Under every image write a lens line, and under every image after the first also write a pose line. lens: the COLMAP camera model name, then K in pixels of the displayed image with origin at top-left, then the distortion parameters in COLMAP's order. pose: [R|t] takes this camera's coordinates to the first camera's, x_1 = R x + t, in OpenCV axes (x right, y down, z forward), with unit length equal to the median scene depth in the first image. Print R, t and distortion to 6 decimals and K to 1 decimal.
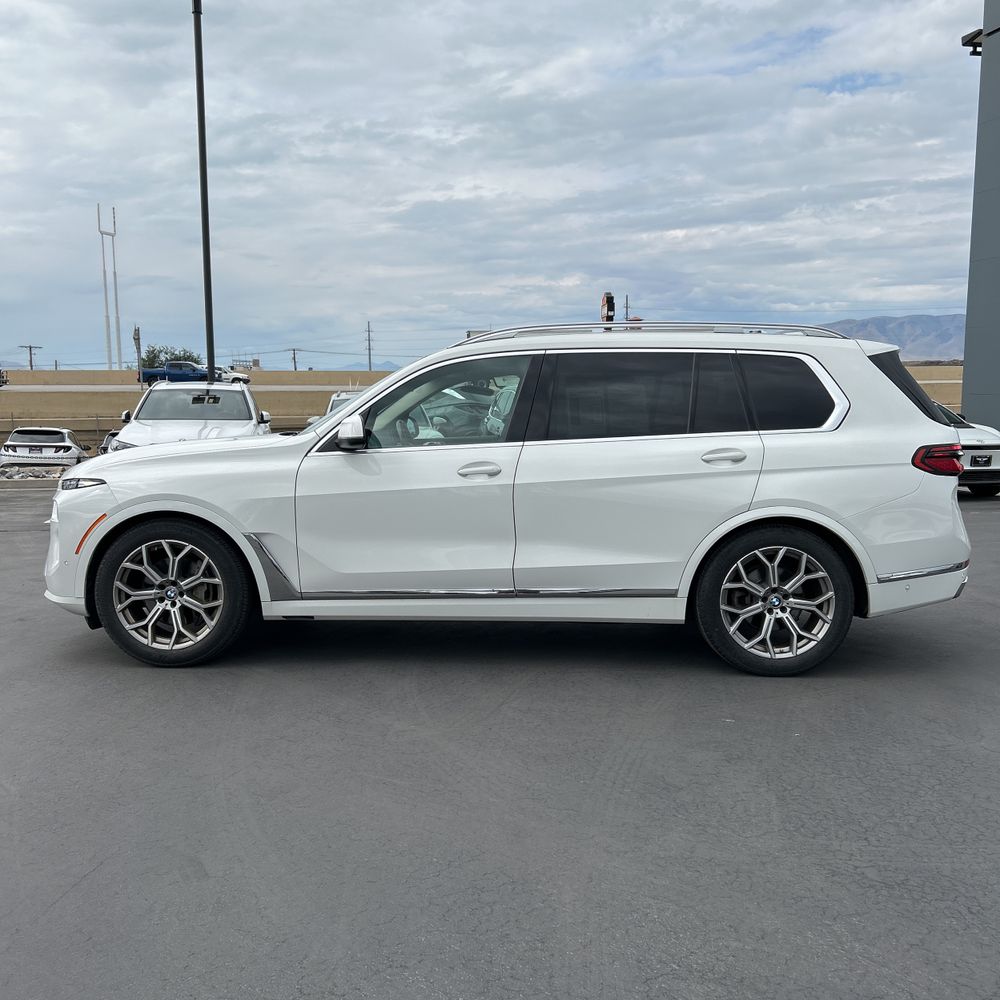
lens RADIAL K [[1021.9, 0, 481.0], [0, 1021.9, 503.9], [0, 0, 1]] dist [0.023851, 0.000000]
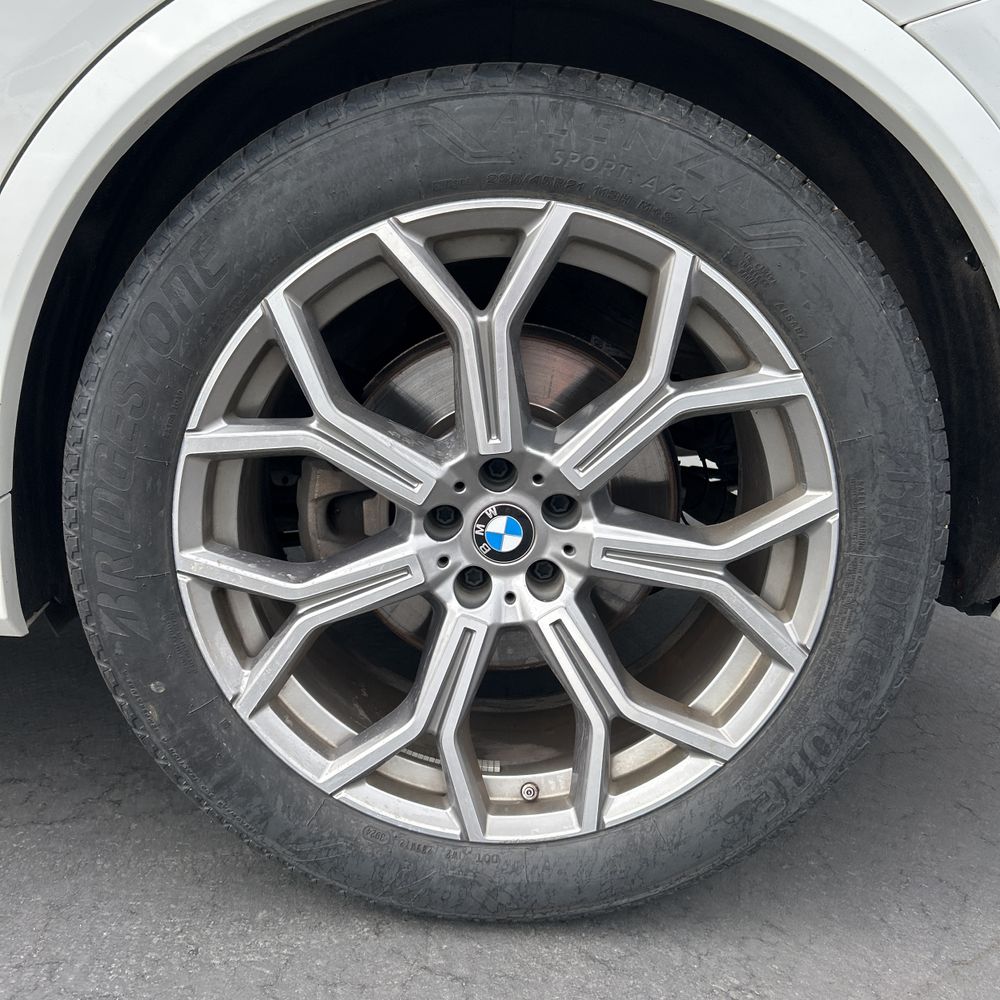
lens RADIAL K [[1021.9, 0, 493.3], [0, 1021.9, 501.5], [0, 0, 1]] dist [0.023851, 0.000000]
pose [[0.998699, 0.025855, 0.043944, 0.269047], [-0.033125, 0.984232, 0.173753, 0.057409], [-0.038759, -0.174982, 0.983808, 0.801396]]
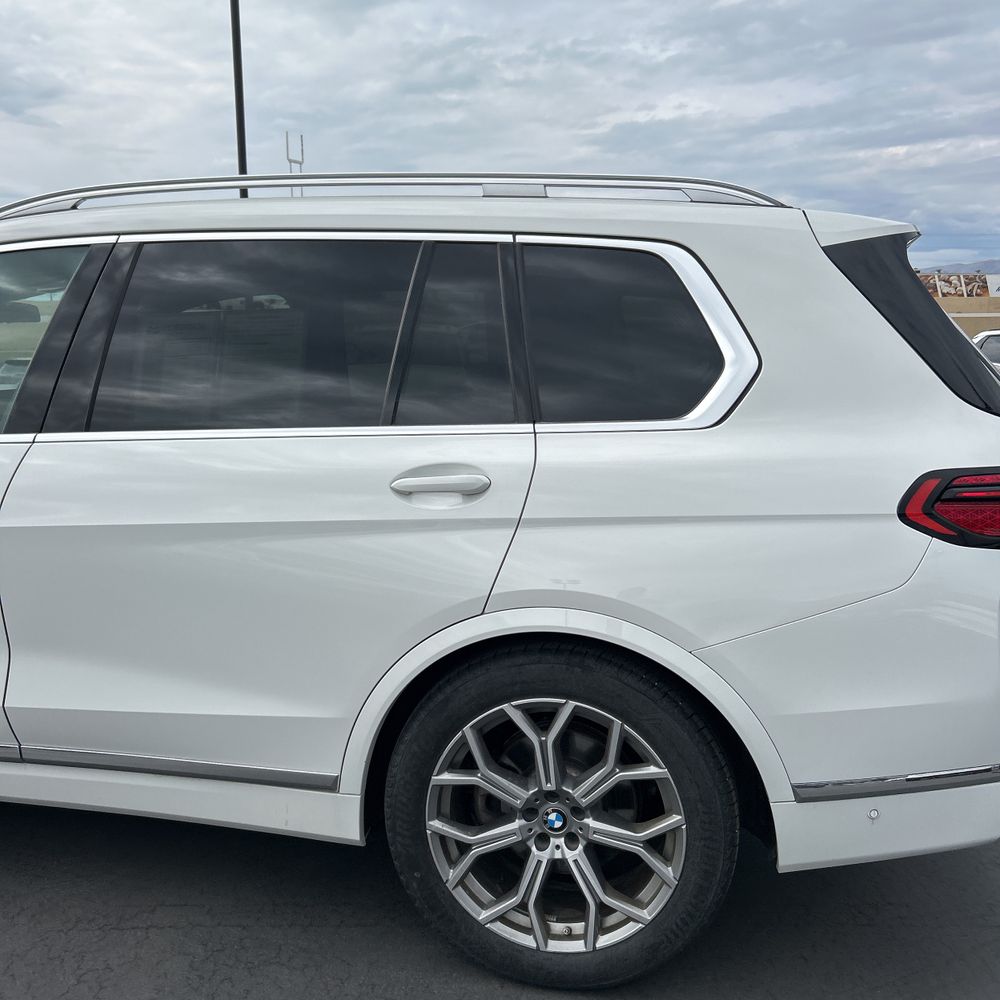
lens RADIAL K [[1021.9, 0, 507.0], [0, 1021.9, 508.7], [0, 0, 1]] dist [0.023851, 0.000000]
pose [[0.986548, 0.036426, -0.159362, 0.321278], [-0.024926, 0.996978, 0.073581, -0.065325], [0.161561, -0.068619, 0.984474, 0.560904]]
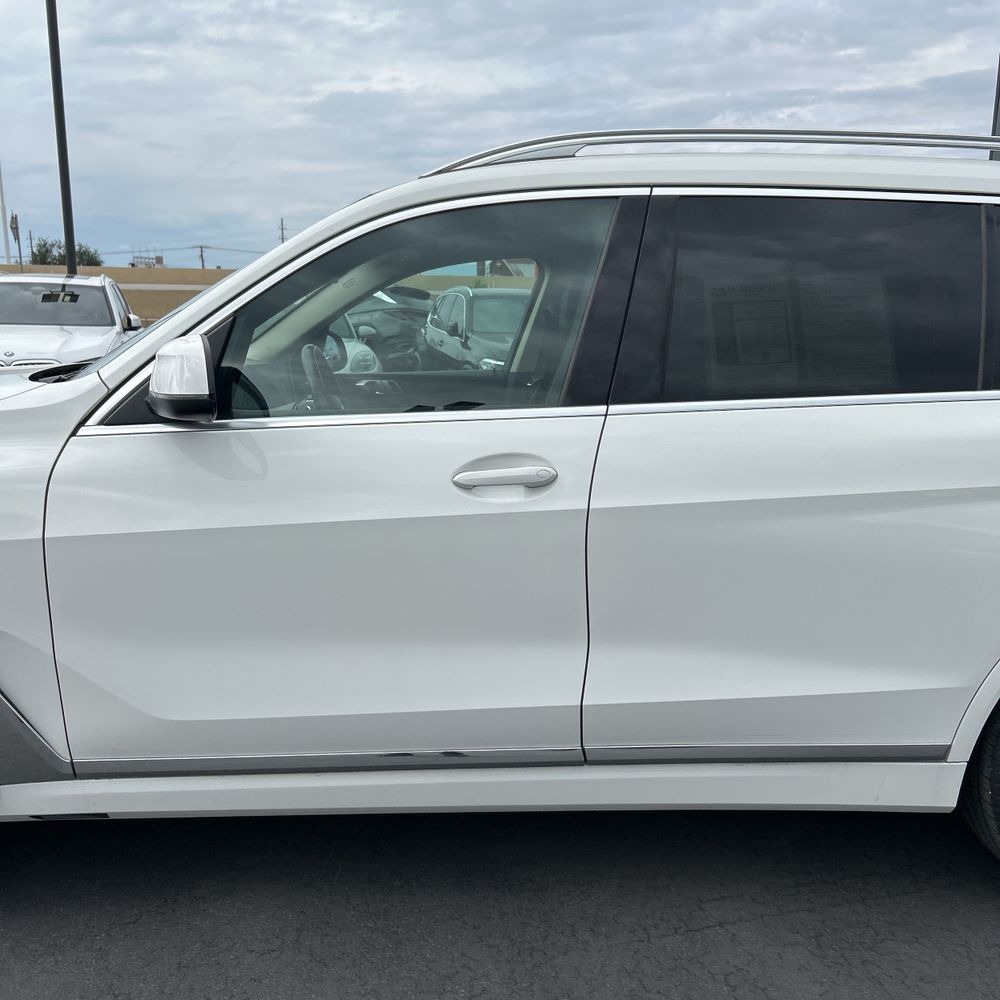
lens RADIAL K [[1021.9, 0, 505.0], [0, 1021.9, 510.0], [0, 0, 1]] dist [0.023851, 0.000000]
pose [[0.994834, -0.001759, 0.101499, -0.041934], [-0.007867, 0.995508, 0.094354, -0.056086], [-0.101209, -0.094665, 0.990351, 0.569540]]
